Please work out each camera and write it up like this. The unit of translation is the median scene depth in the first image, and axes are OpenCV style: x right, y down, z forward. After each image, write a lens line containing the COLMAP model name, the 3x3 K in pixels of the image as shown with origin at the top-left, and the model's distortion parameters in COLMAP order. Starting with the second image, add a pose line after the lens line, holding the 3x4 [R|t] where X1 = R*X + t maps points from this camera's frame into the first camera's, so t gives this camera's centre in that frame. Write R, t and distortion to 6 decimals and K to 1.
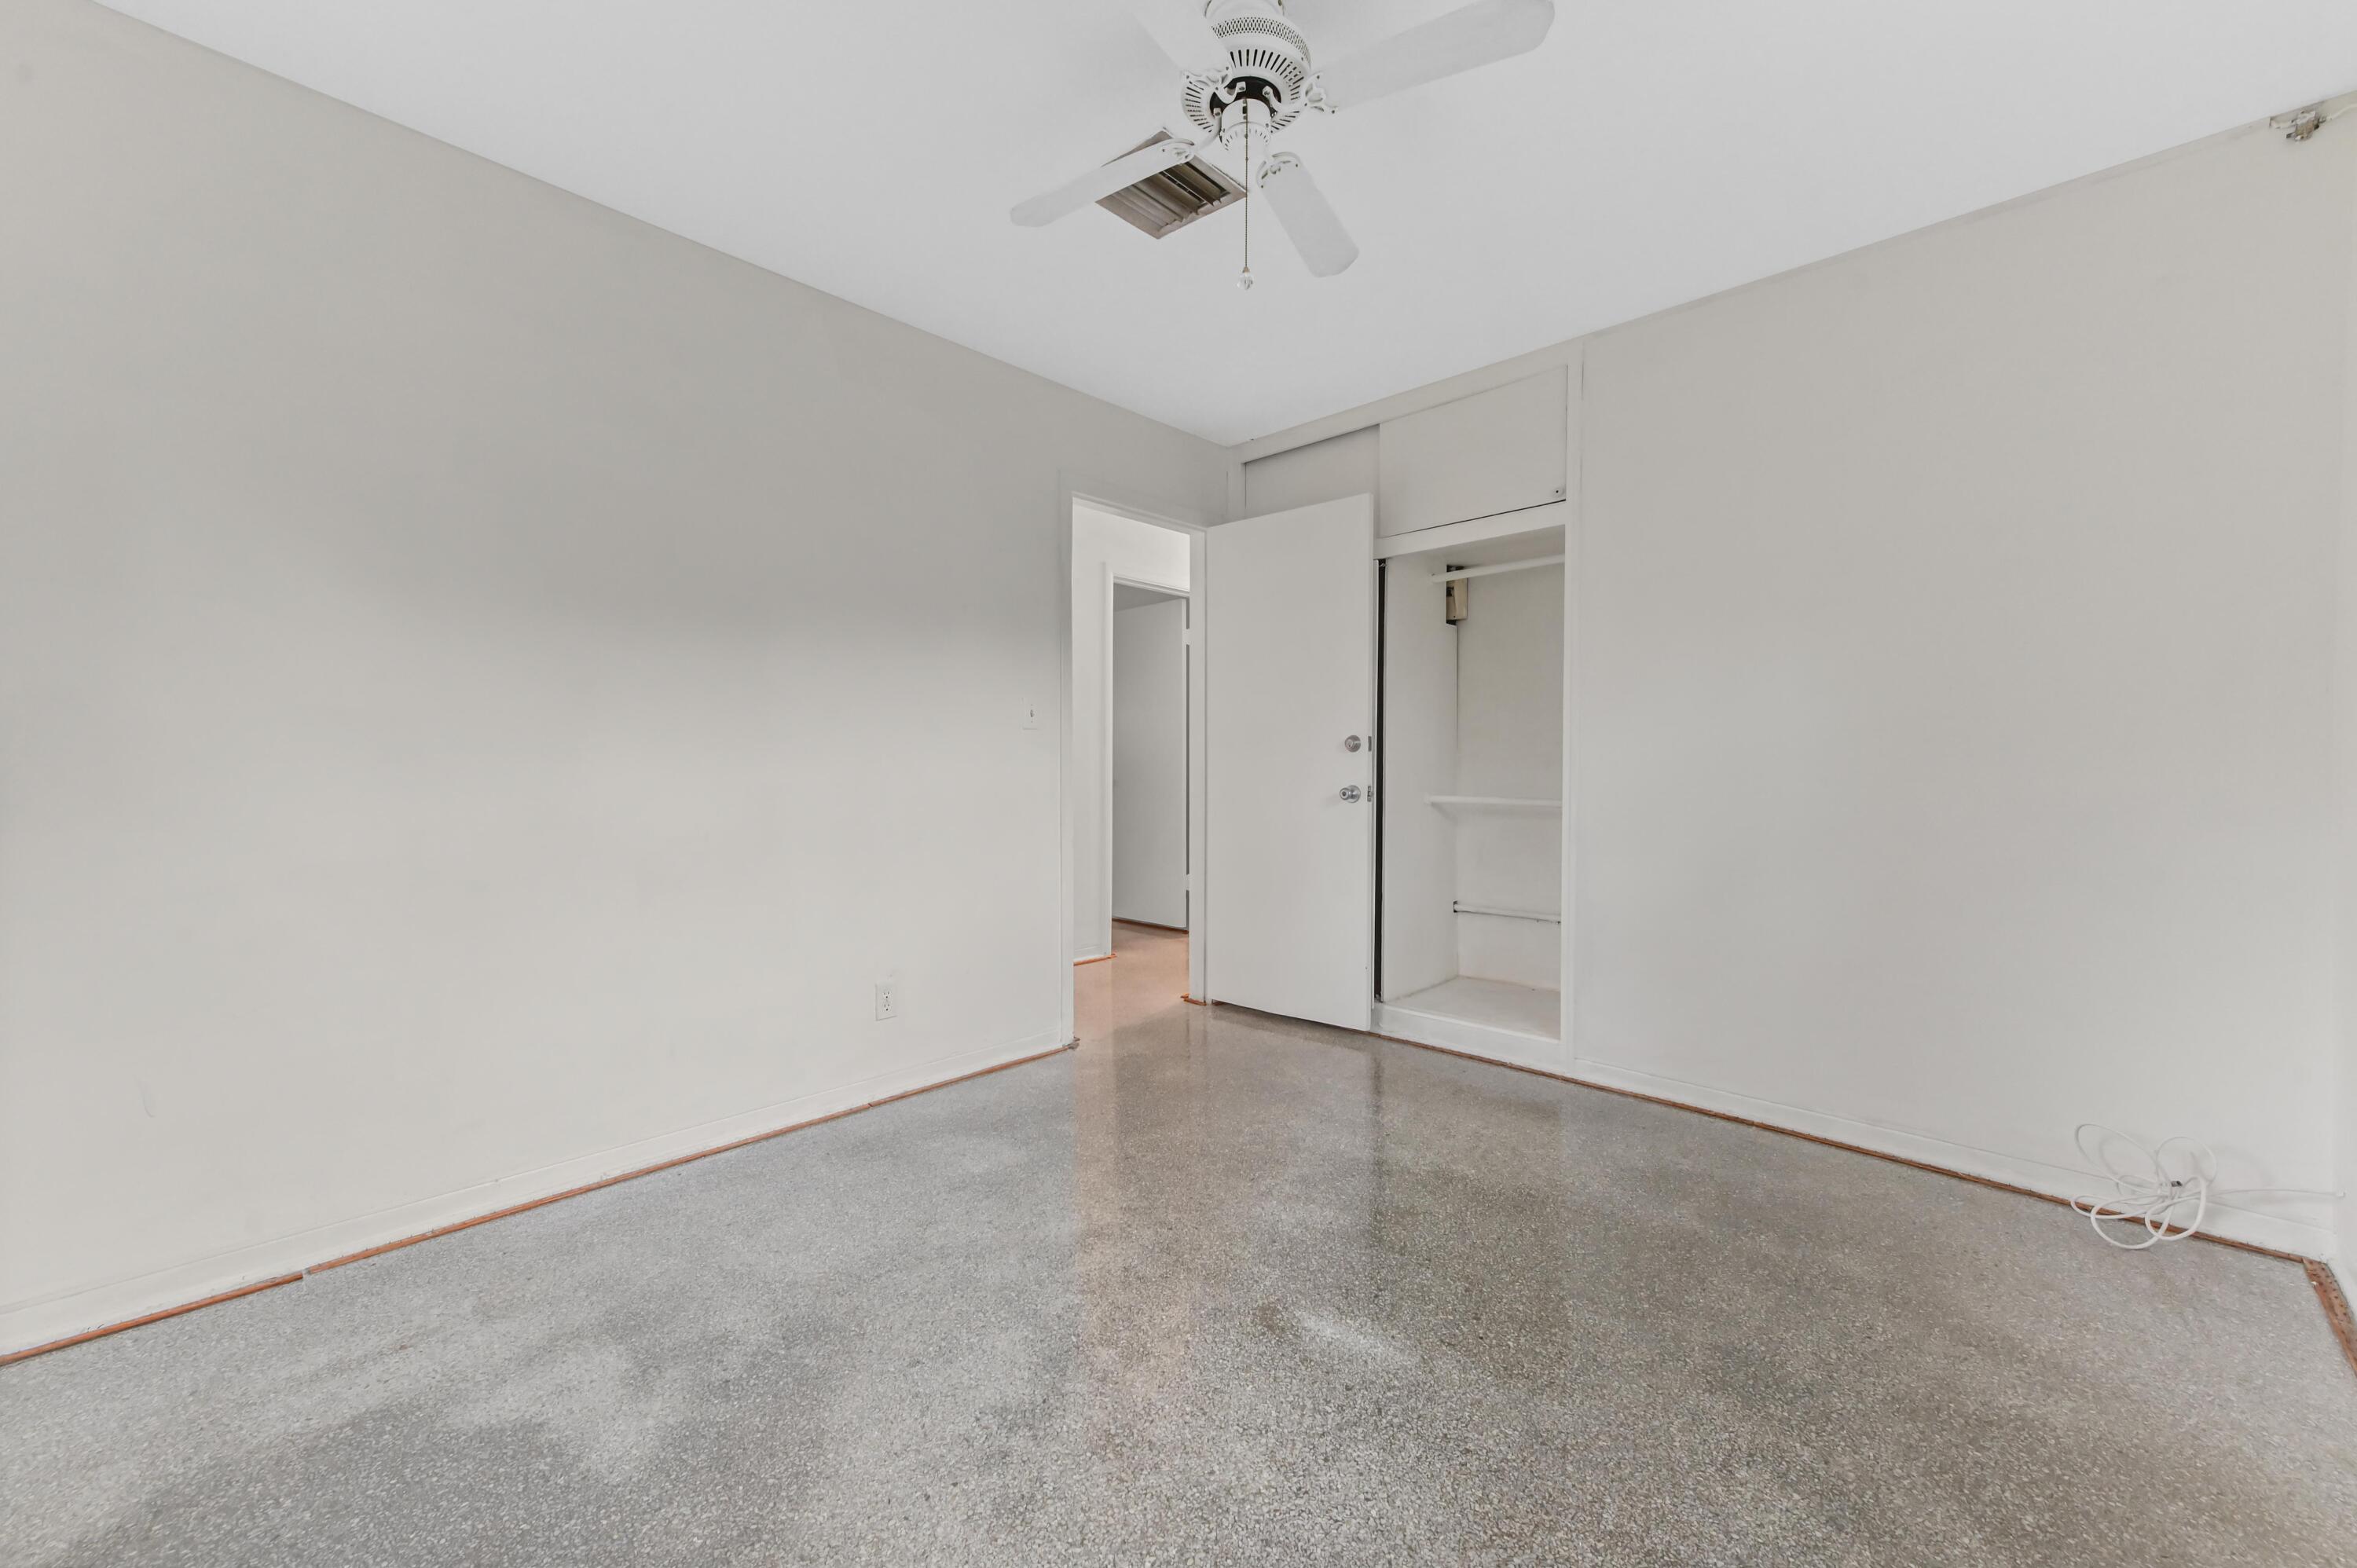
lens RADIAL K [[940.5, 0, 1180.4], [0, 940.5, 777.0], [0, 0, 1]] dist [0.014699, 0.000261]
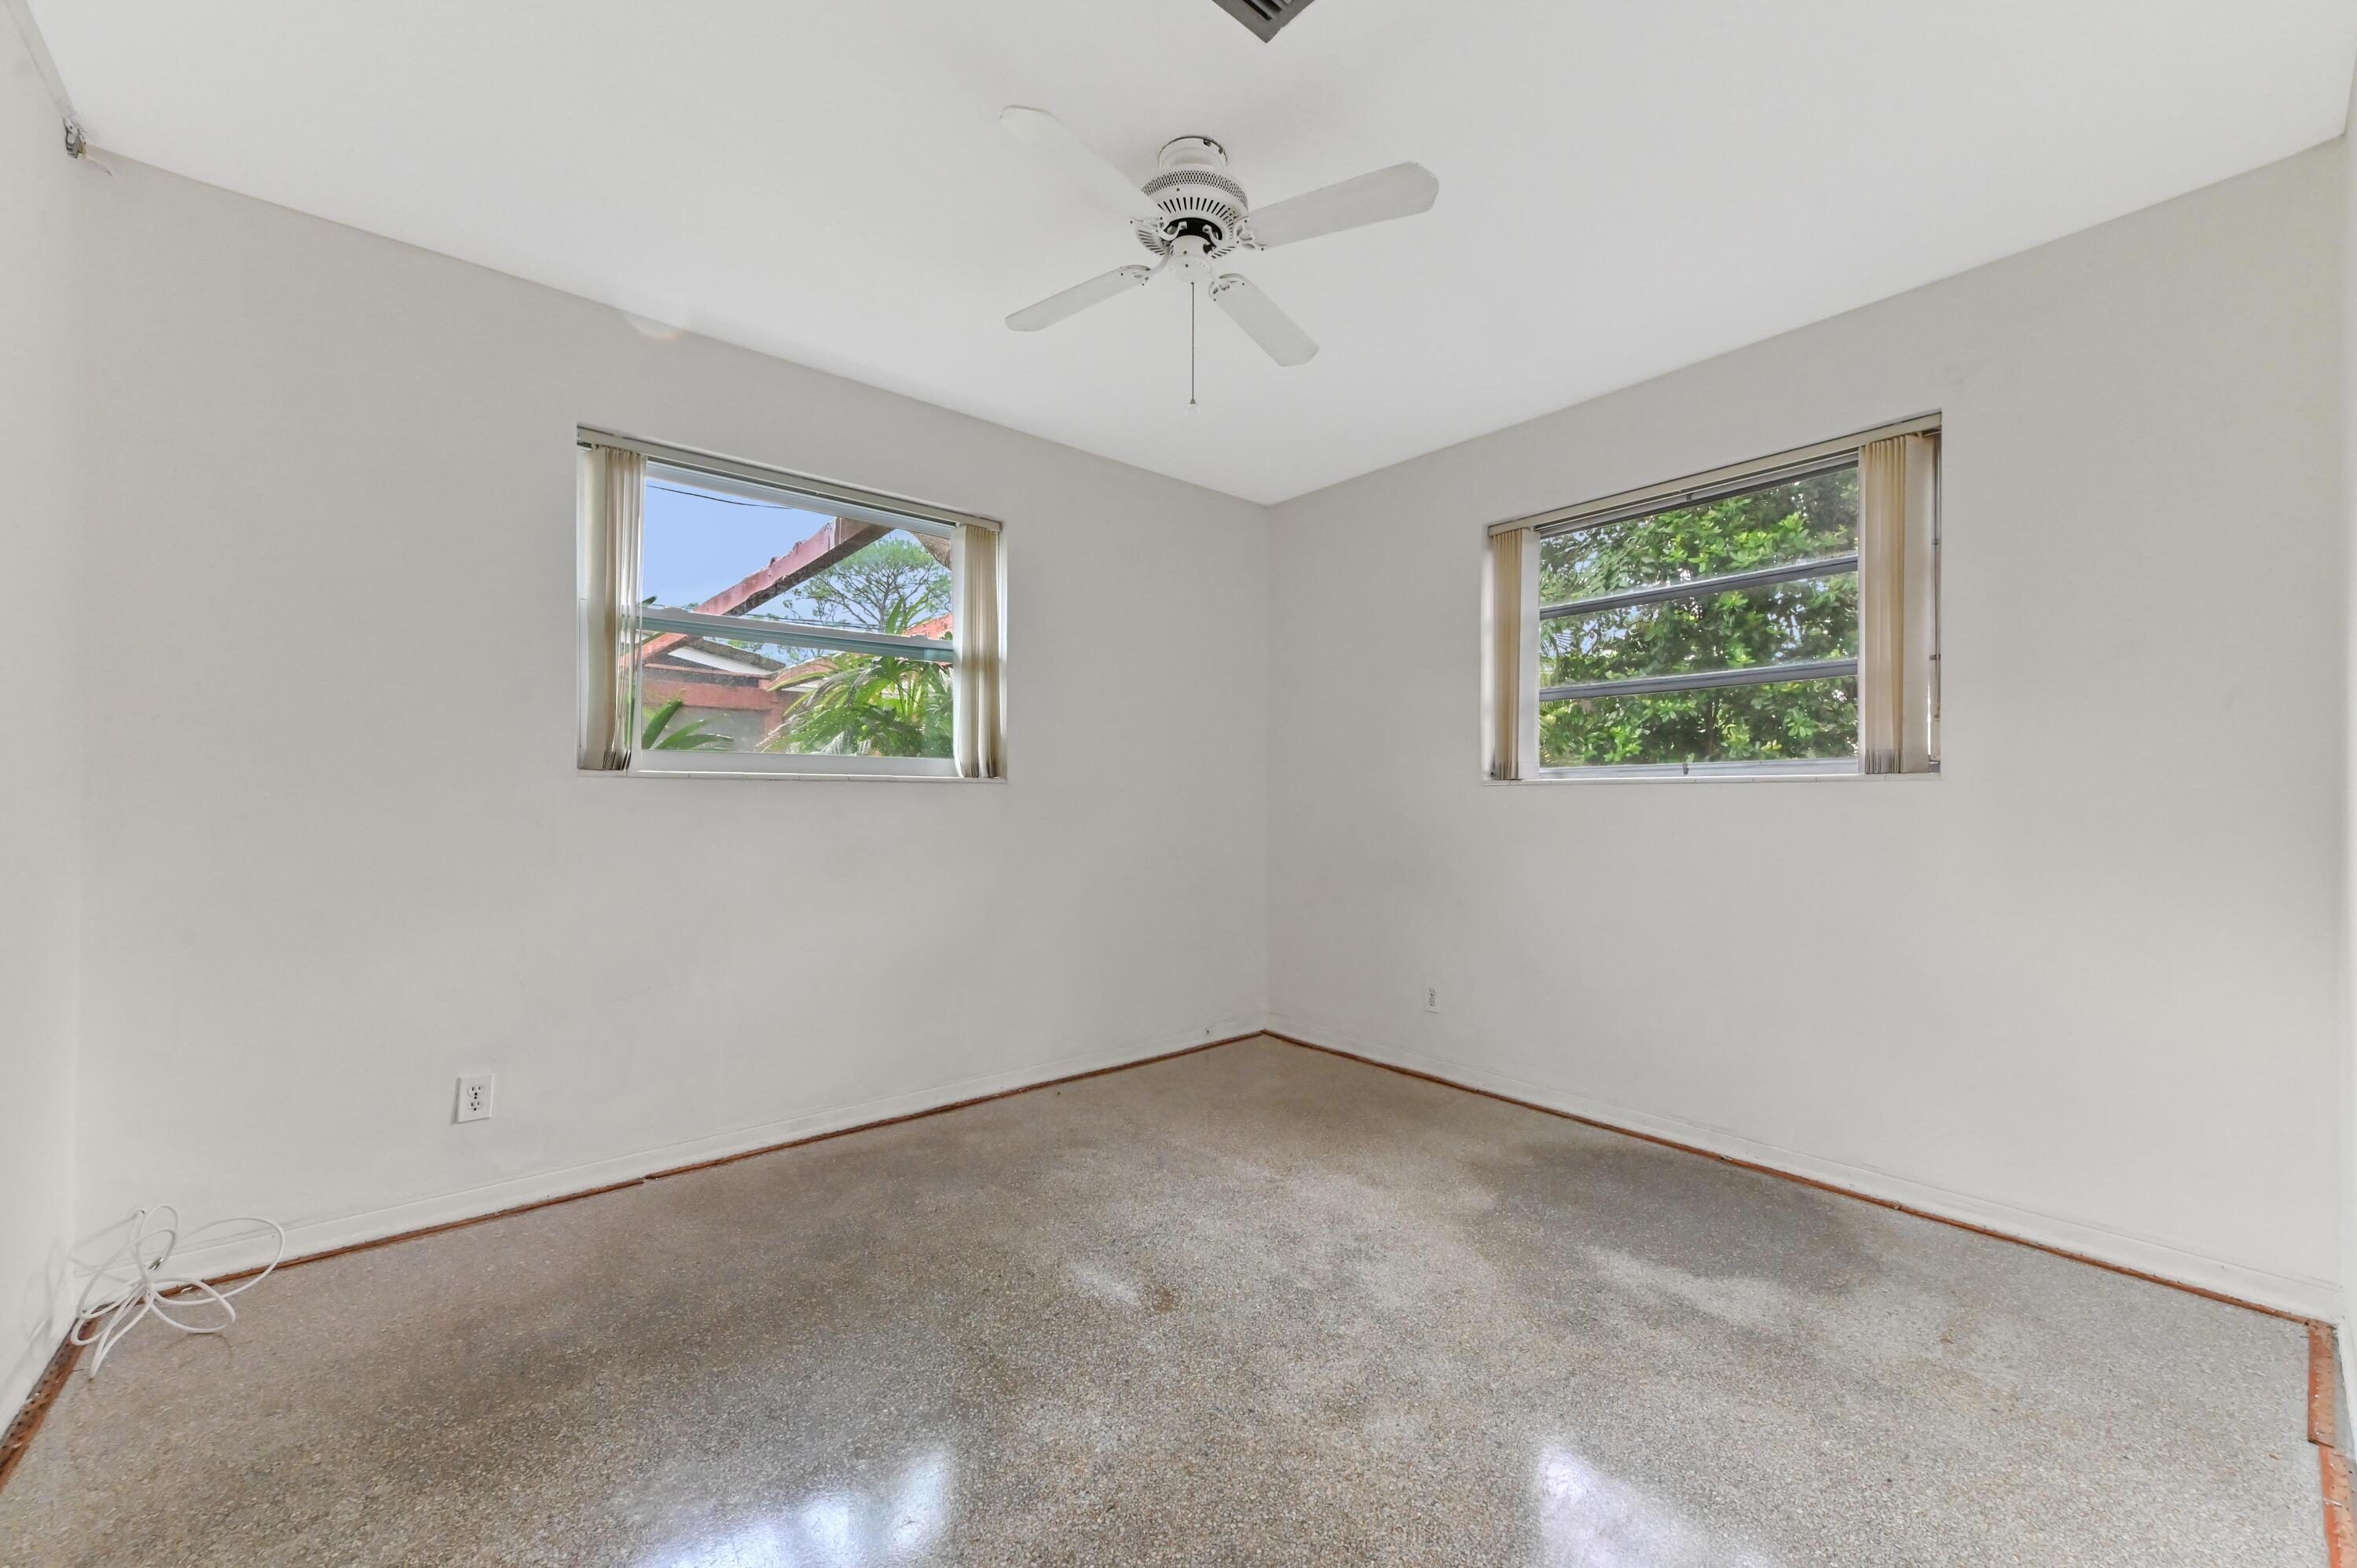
lens RADIAL K [[940.5, 0, 1178.7], [0, 940.5, 792.0], [0, 0, 1]] dist [0.014699, 0.000261]
pose [[-0.995053, -0.003190, 0.099292, -0.033298], [-0.003106, 0.999995, 0.000999, -0.038546], [-0.099294, 0.000686, -0.995058, 2.158818]]
